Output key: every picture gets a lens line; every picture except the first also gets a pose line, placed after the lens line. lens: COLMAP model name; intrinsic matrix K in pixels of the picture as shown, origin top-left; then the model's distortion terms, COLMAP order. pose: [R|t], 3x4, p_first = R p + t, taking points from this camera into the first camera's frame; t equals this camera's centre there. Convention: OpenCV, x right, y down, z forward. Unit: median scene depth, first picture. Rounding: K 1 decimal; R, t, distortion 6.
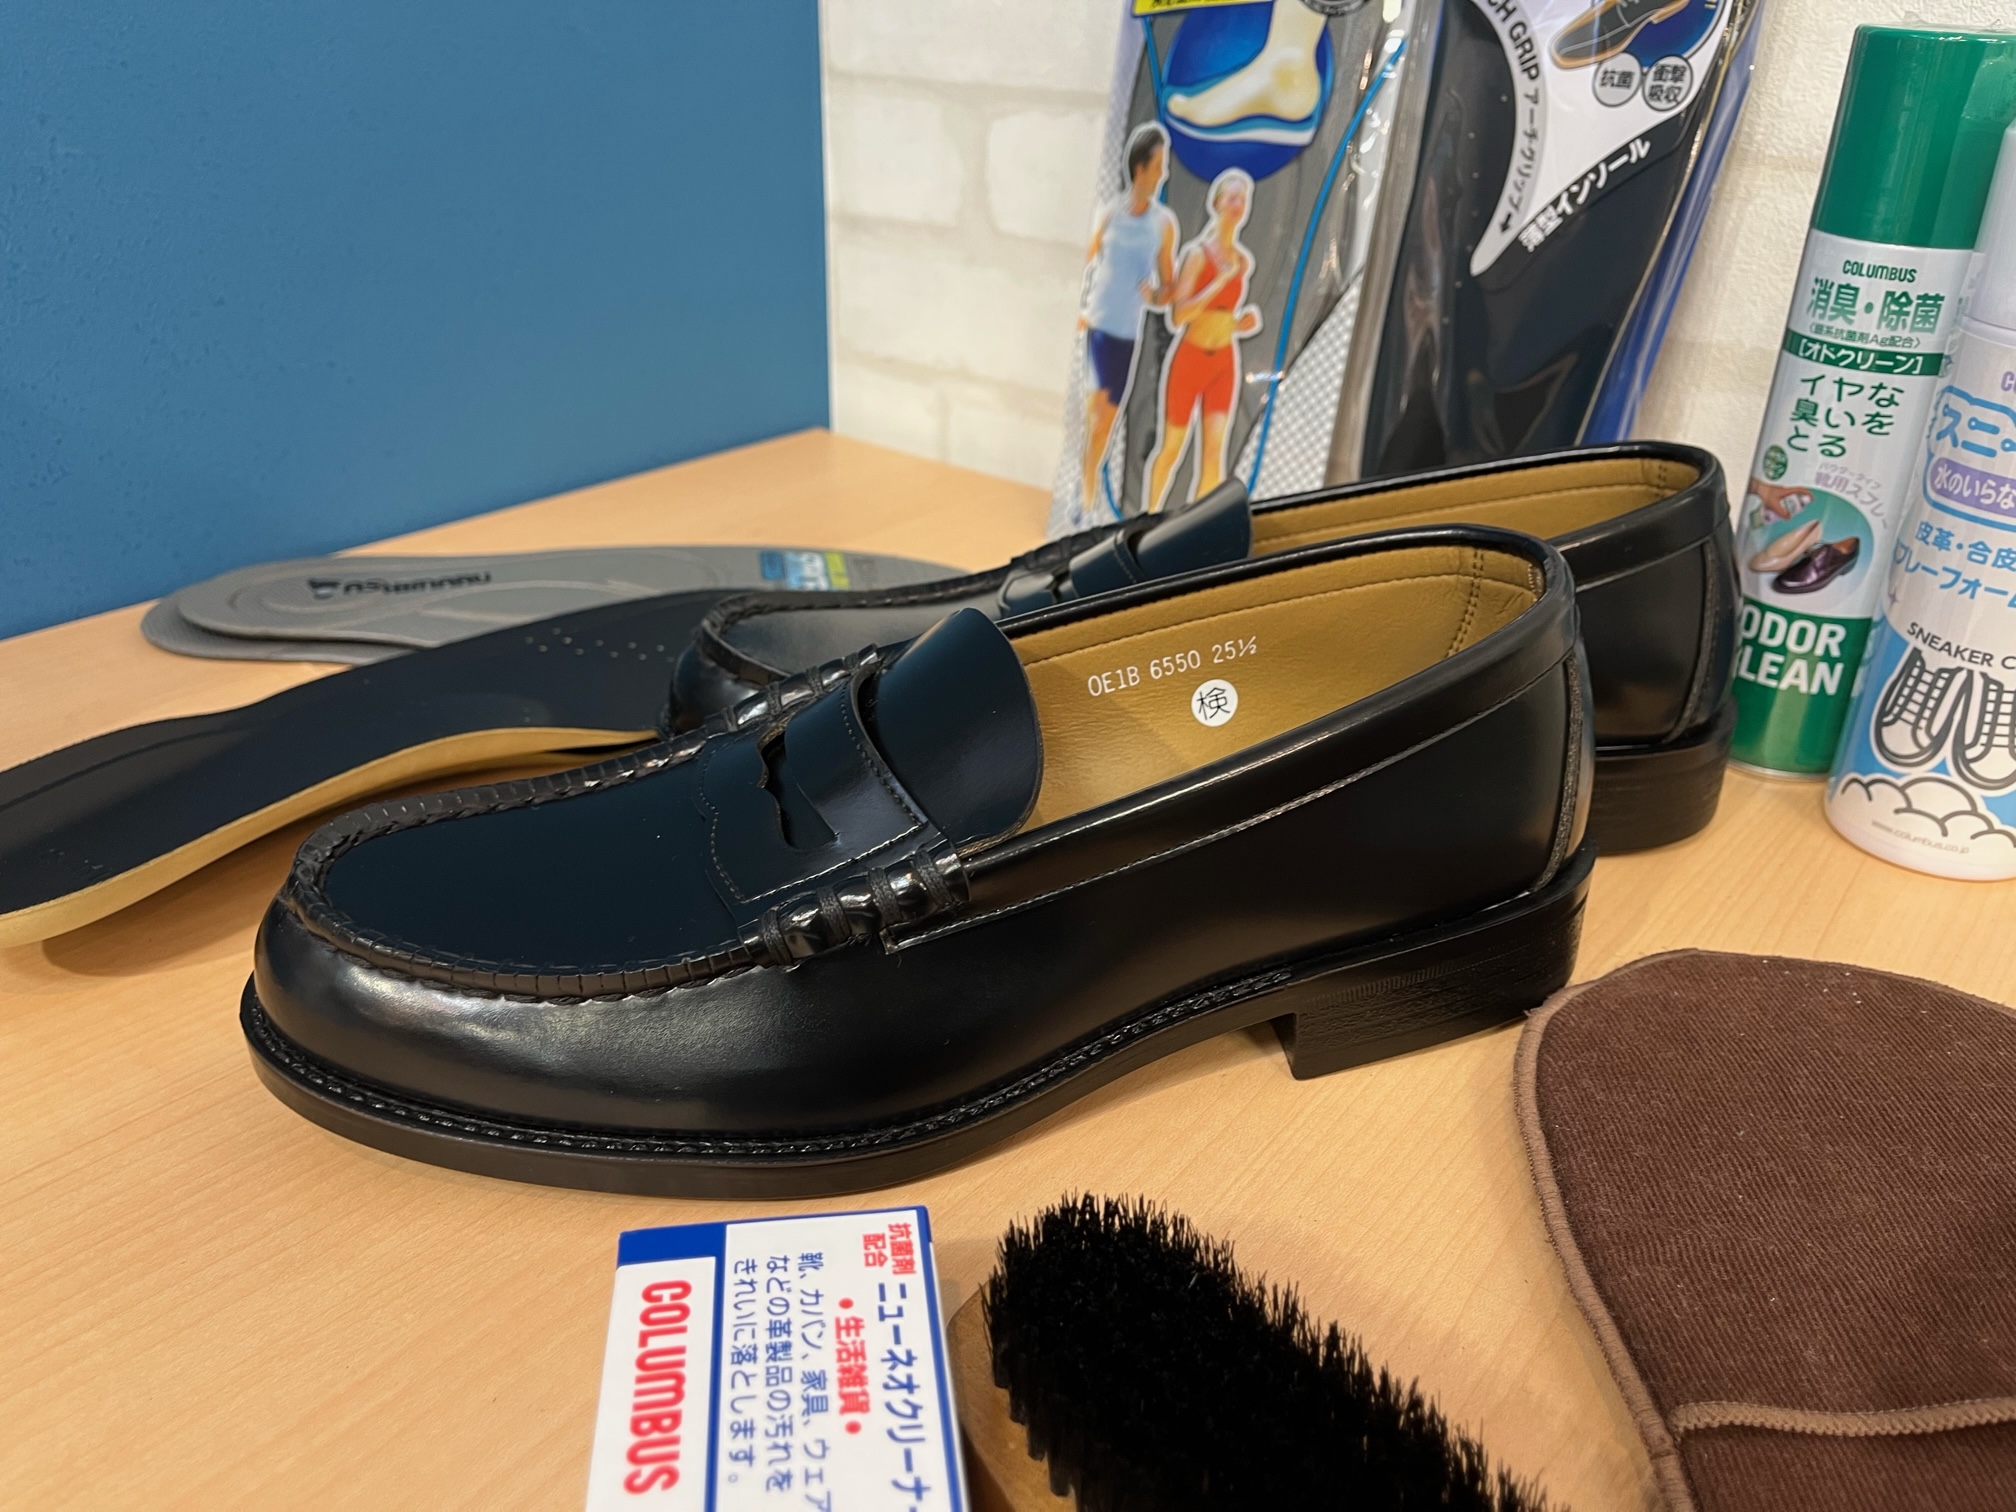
lens RADIAL K [[1641.0, 0, 1007.3], [0, 1641.0, 720.3], [0, 0, 1]] dist [0.039537, -0.086270]
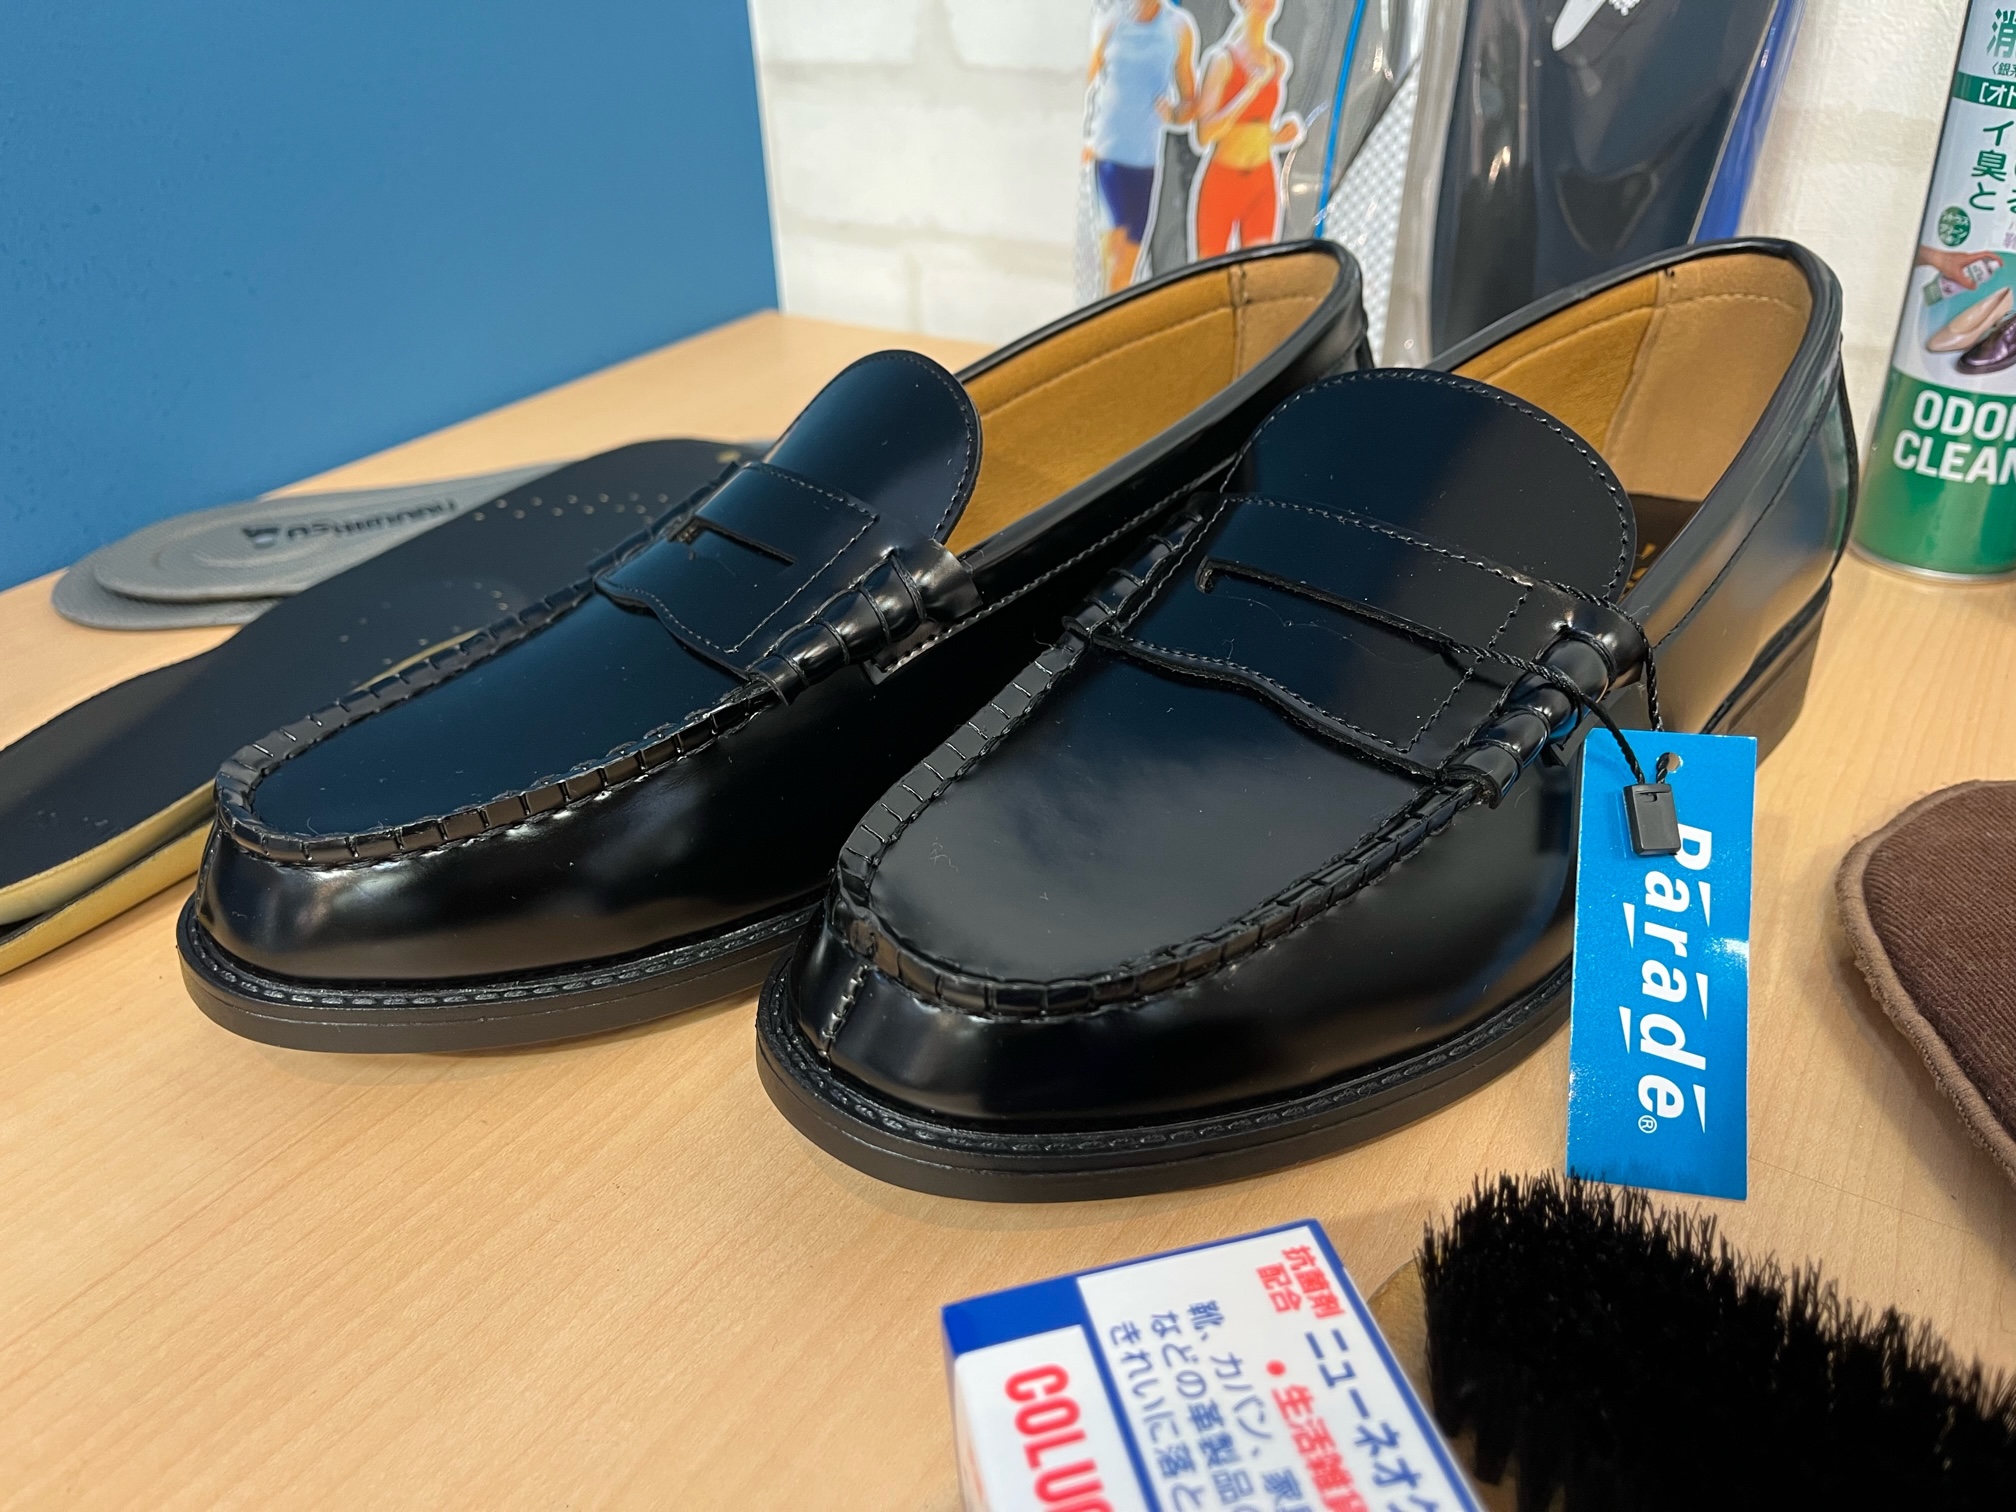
lens RADIAL K [[1641.0, 0, 1007.3], [0, 1641.0, 720.3], [0, 0, 1]] dist [0.039537, -0.086270]
pose [[0.991867, -0.106592, 0.069561, -0.102178], [0.101969, 0.992533, 0.066943, -0.002956], [-0.076177, -0.059305, 0.995329, 0.113570]]
